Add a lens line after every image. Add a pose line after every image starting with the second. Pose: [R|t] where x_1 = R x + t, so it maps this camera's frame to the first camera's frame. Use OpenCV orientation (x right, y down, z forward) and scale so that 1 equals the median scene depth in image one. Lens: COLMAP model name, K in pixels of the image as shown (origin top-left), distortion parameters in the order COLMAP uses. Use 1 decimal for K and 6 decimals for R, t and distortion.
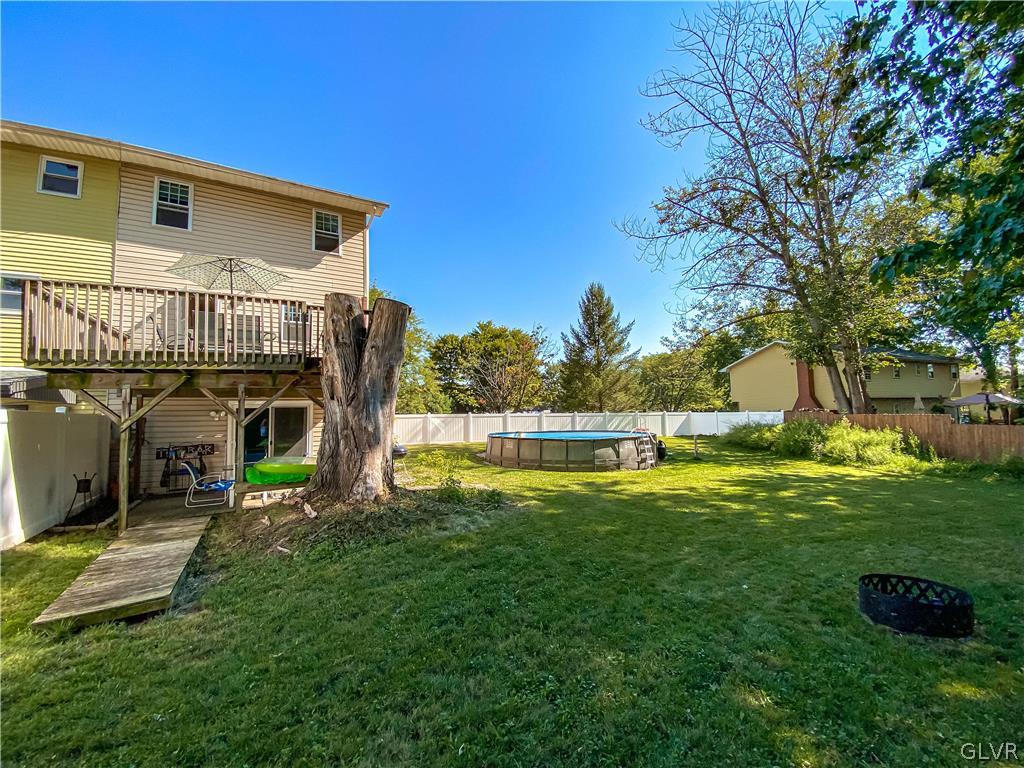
lens RADIAL K [[412.8, 0, 512.0], [0, 412.8, 384.0], [0, 0, 1]] dist [0.025889, -0.022074]
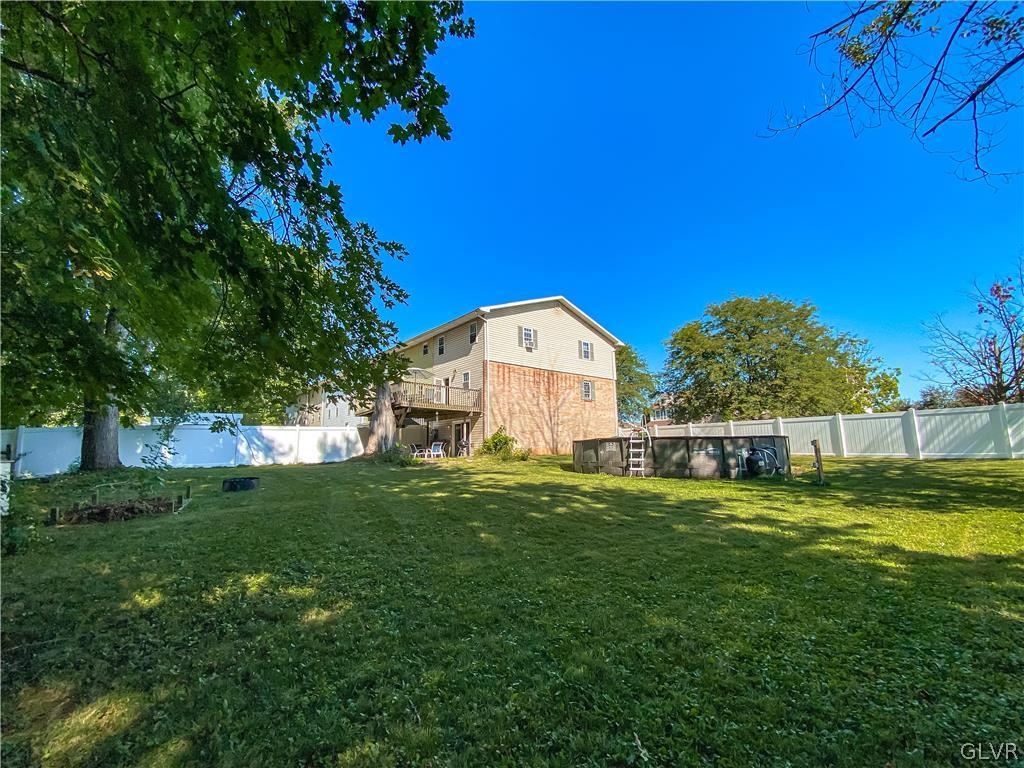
lens RADIAL K [[412.8, 0, 512.0], [0, 412.8, 384.0], [0, 0, 1]] dist [0.025889, -0.022074]
pose [[0.149237, -0.132611, -0.979869, 1.167131], [0.076143, 0.989565, -0.122327, 0.106015], [0.985865, -0.056354, 0.157777, 0.660513]]
